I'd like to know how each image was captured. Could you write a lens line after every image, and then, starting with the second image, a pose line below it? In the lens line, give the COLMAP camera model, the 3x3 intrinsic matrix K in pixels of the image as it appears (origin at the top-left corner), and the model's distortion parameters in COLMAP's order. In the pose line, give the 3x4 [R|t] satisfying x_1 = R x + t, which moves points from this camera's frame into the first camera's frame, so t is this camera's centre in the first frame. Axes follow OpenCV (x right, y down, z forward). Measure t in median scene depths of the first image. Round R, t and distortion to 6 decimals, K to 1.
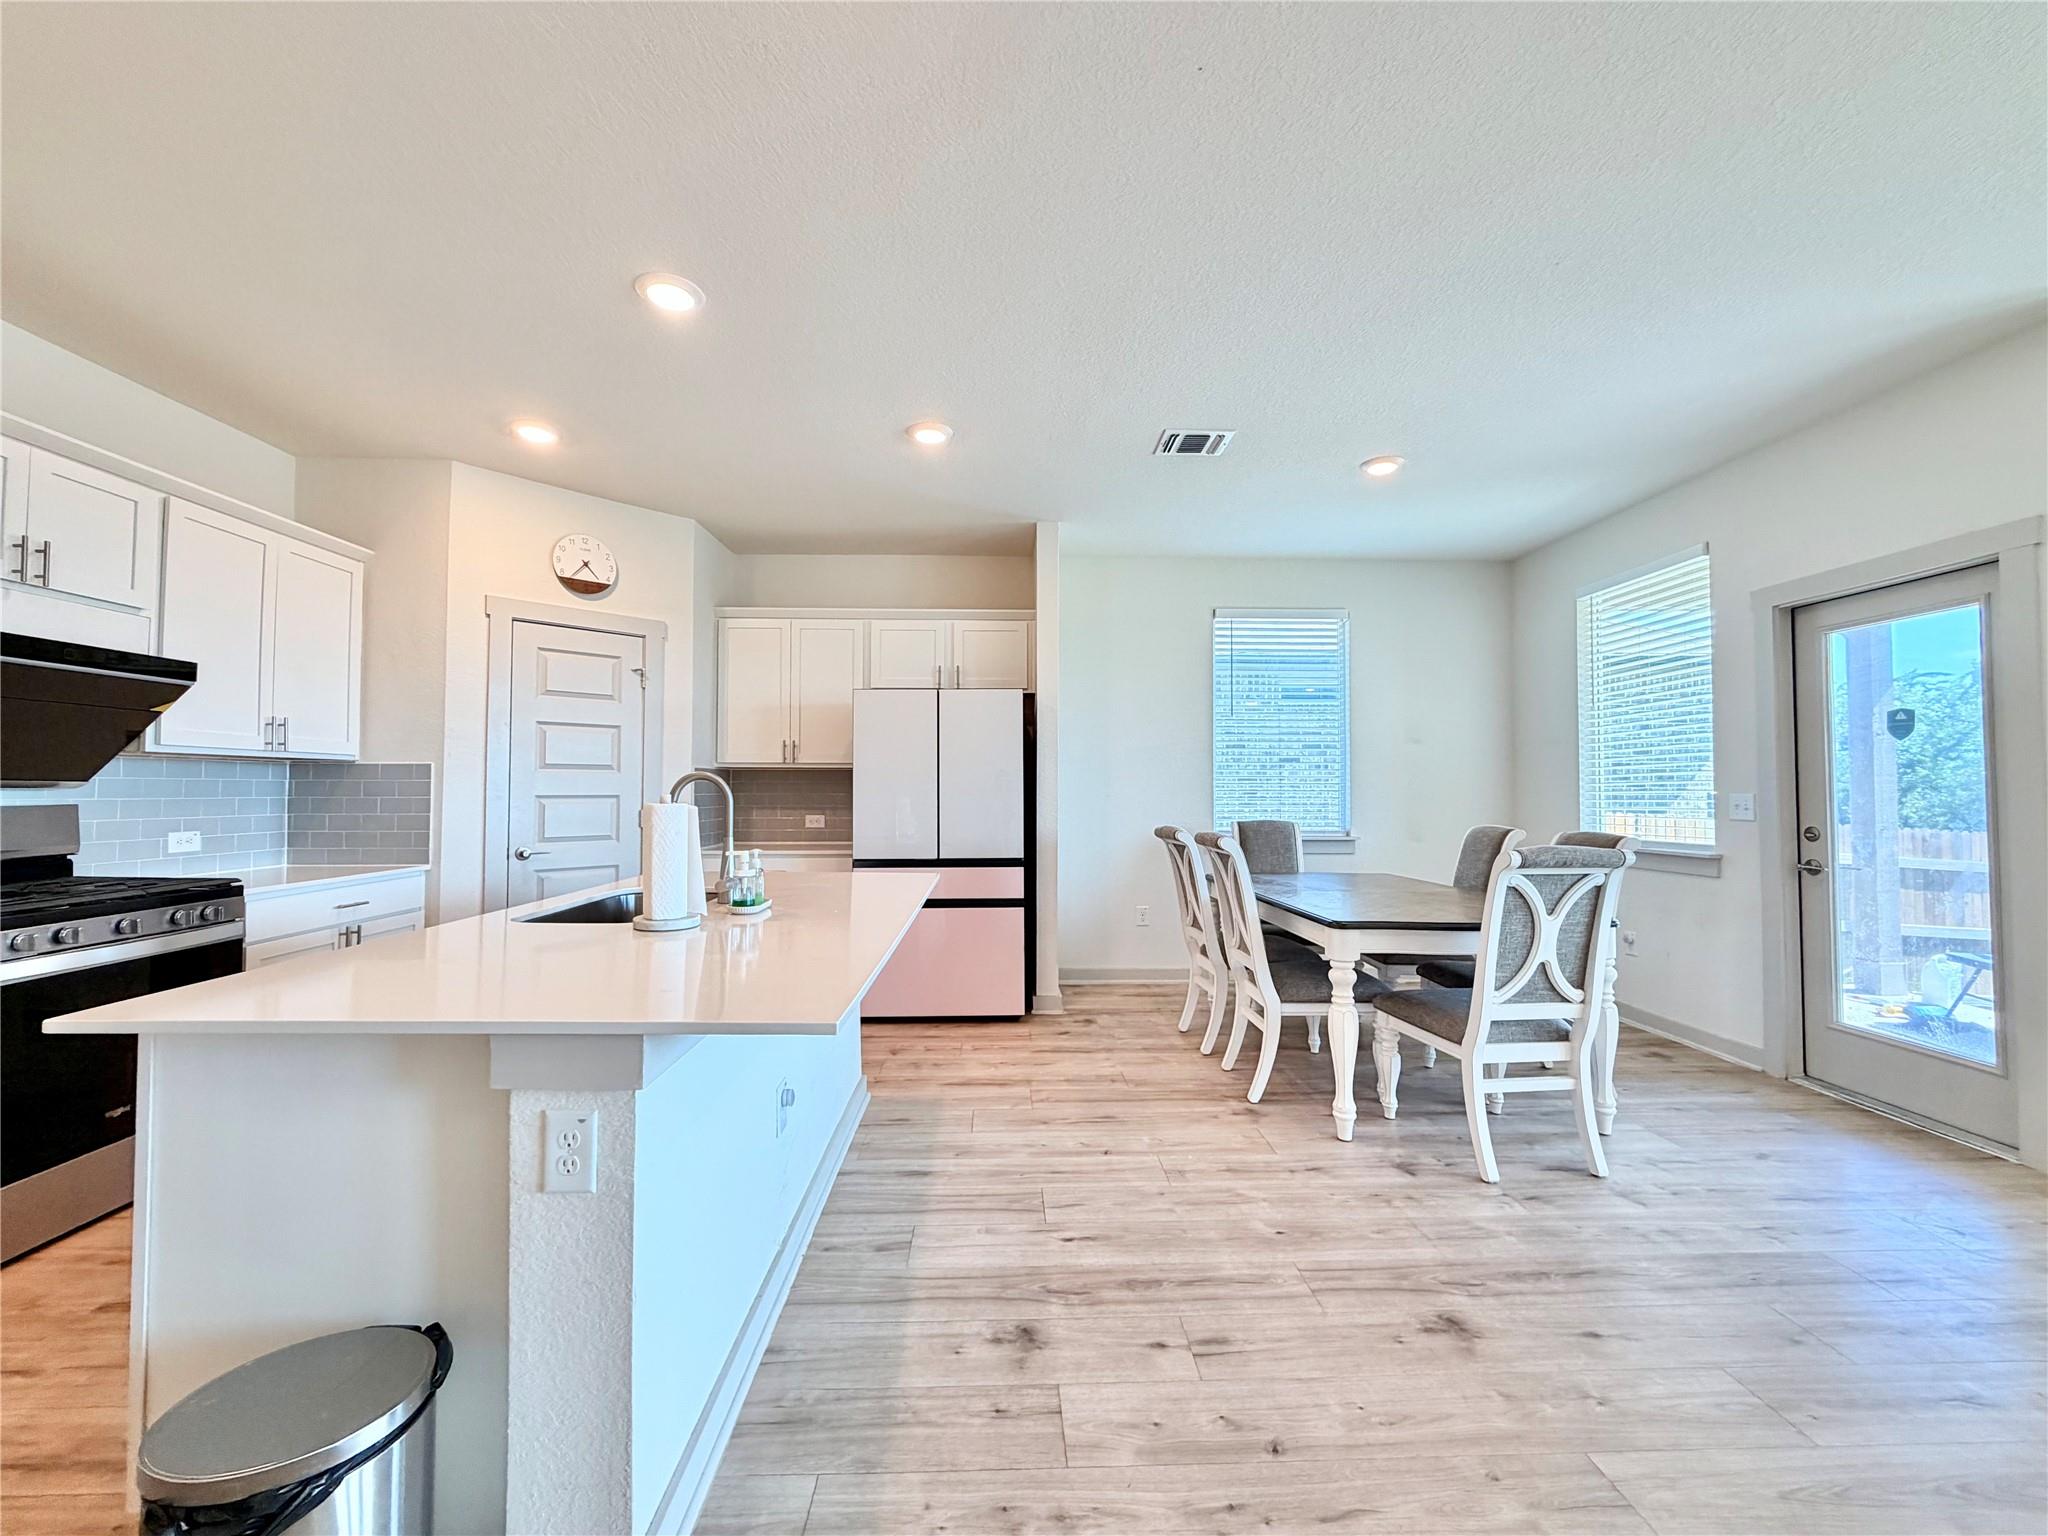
lens RADIAL K [[817.2, 0, 1019.9], [0, 817.2, 768.4], [0, 0, 1]] dist [-0.000374, 0.000274]
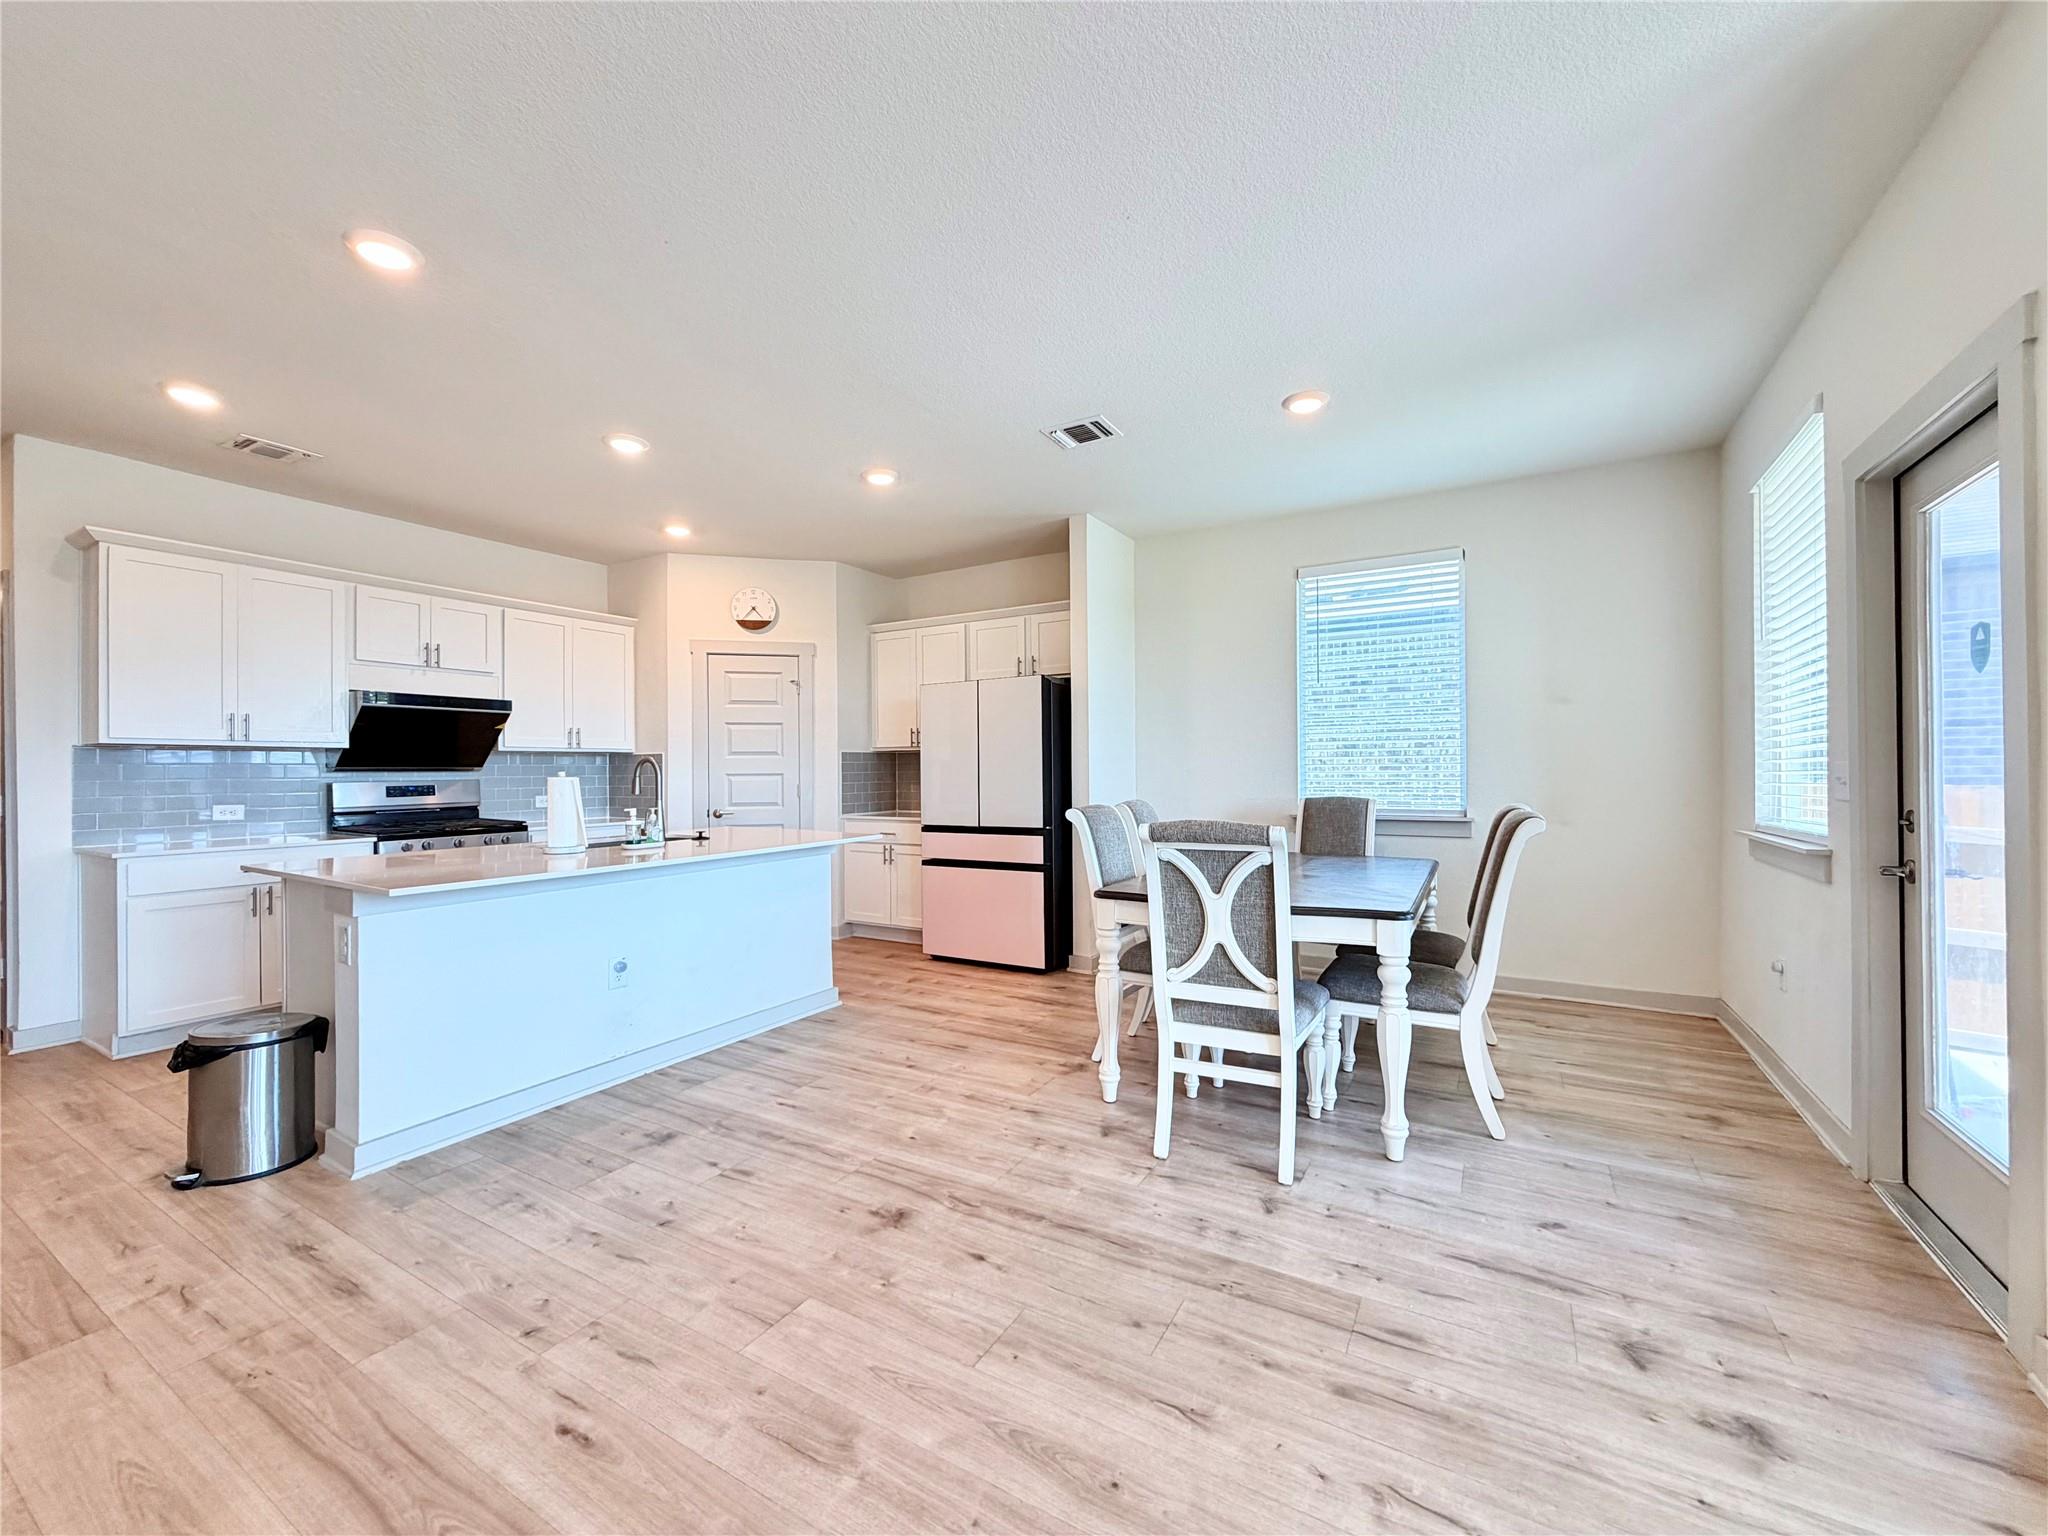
lens RADIAL K [[817.2, 0, 1019.9], [0, 817.2, 768.4], [0, 0, 1]] dist [-0.000374, 0.000274]
pose [[0.844555, -0.009429, -0.535387, 0.739162], [0.023279, 0.999546, 0.019118, 0.009222], [0.534963, -0.028610, 0.844391, 0.066268]]
